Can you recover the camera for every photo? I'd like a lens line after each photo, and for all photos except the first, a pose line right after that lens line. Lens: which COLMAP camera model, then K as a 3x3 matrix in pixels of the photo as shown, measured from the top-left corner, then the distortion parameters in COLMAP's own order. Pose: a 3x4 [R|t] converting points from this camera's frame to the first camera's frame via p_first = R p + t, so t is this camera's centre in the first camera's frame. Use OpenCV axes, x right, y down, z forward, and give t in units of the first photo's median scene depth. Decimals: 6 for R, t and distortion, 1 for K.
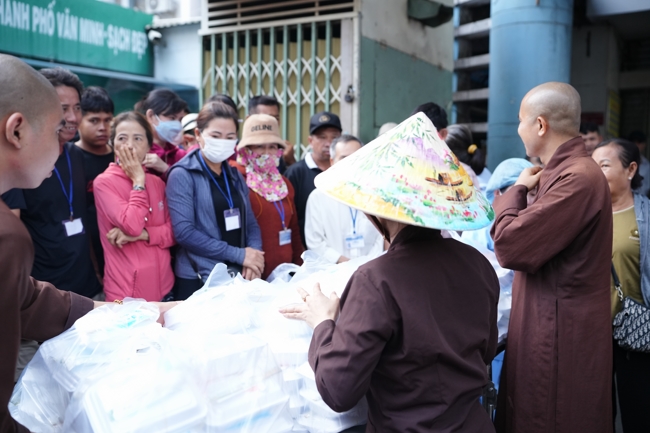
lens RADIAL K [[635.9, 0, 334.5], [0, 635.9, 212.7], [0, 0, 1]] dist [-0.010682, 0.000000]
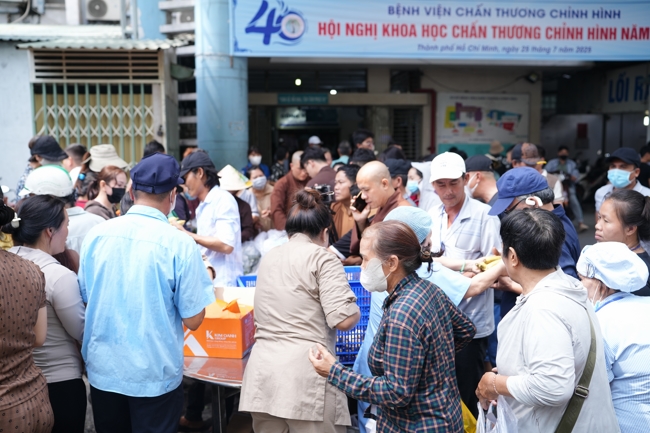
lens RADIAL K [[635.9, 0, 323.6], [0, 635.9, 229.1], [0, 0, 1]] dist [-0.010682, 0.000000]
pose [[0.789000, -0.094077, 0.607148, -0.621130], [0.063987, 0.995416, 0.071086, -0.025743], [-0.611052, -0.017238, 0.791403, -0.506050]]
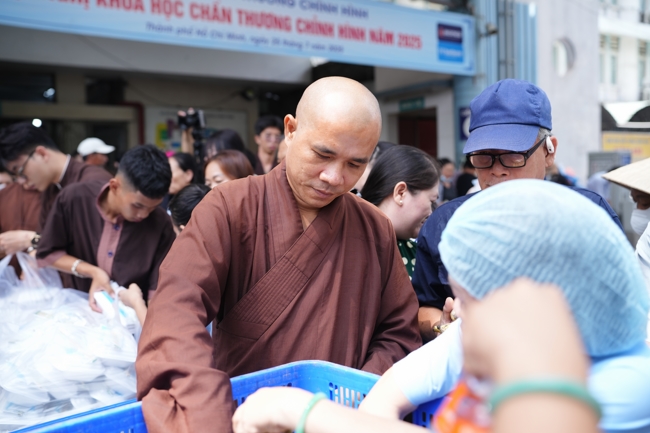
lens RADIAL K [[635.9, 0, 318.5], [0, 635.9, 218.1], [0, 0, 1]] dist [-0.010682, 0.000000]
pose [[0.405252, -0.074738, 0.911145, -0.345811], [0.101567, 0.994164, 0.036374, 0.001020], [-0.908545, 0.077801, 0.410478, -0.035842]]
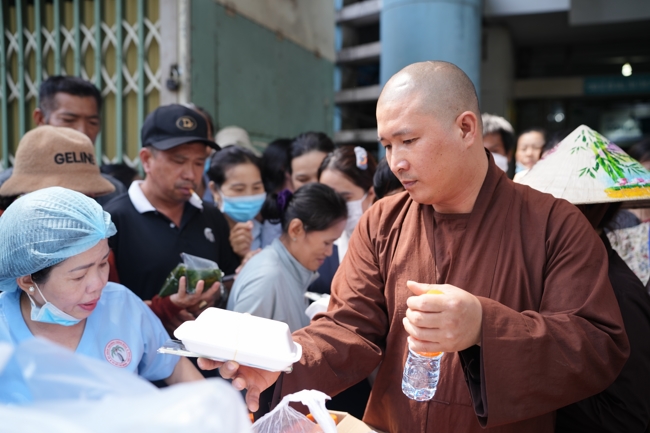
lens RADIAL K [[635.9, 0, 328.7], [0, 635.9, 212.1], [0, 0, 1]] dist [-0.010682, 0.000000]
pose [[0.986715, -0.010216, 0.162138, 0.069738], [0.013592, 0.999713, -0.019724, -0.034442], [-0.161890, 0.021666, 0.986571, 0.326300]]
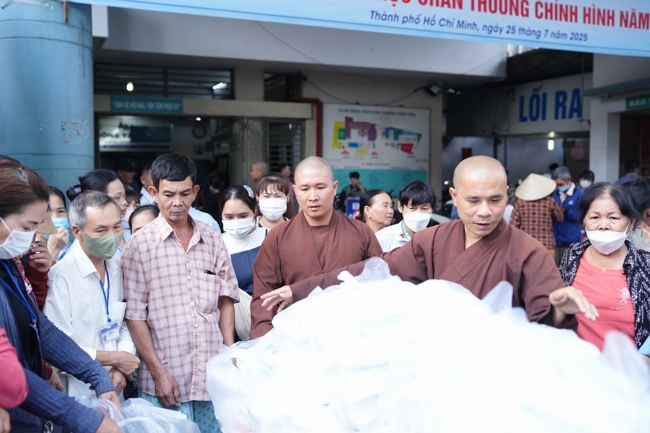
lens RADIAL K [[660.3, 0, 315.4], [0, 660.3, 229.1], [0, 0, 1]] dist [0.004504, 0.000000]
pose [[0.586679, -0.074965, 0.806342, -0.301693], [0.072163, 0.996585, 0.040147, -0.061092], [-0.806598, 0.034635, 0.590085, 0.220723]]
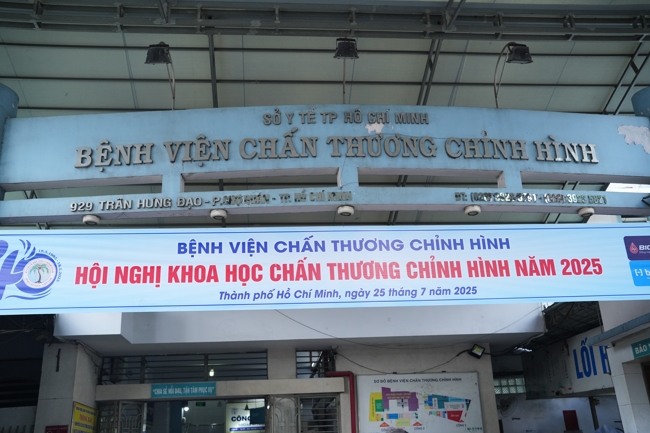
lens RADIAL K [[635.9, 0, 337.6], [0, 635.9, 219.9], [0, 0, 1]] dist [-0.010682, 0.000000]
pose [[0.809492, 0.163796, 0.563821, 0.280197], [0.097242, 0.909633, -0.403870, 0.003997], [-0.579023, 0.381757, 0.720413, -0.314438]]
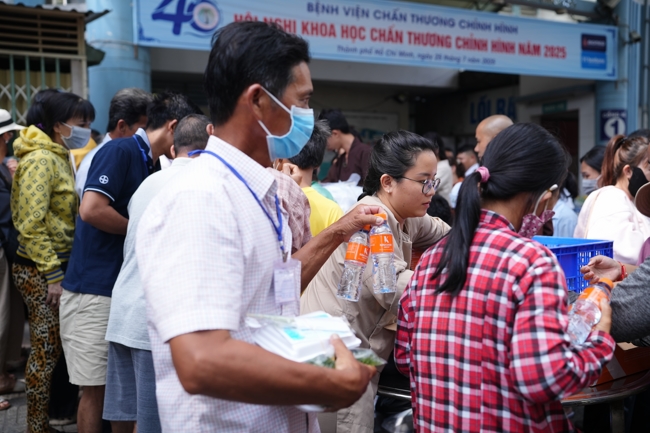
lens RADIAL K [[635.9, 0, 315.5], [0, 635.9, 226.5], [0, 0, 1]] dist [-0.010682, 0.000000]
pose [[0.583741, -0.072958, 0.808655, -0.721466], [0.078206, 0.996376, 0.033440, 0.024315], [-0.808165, 0.043722, 0.587332, -0.124688]]
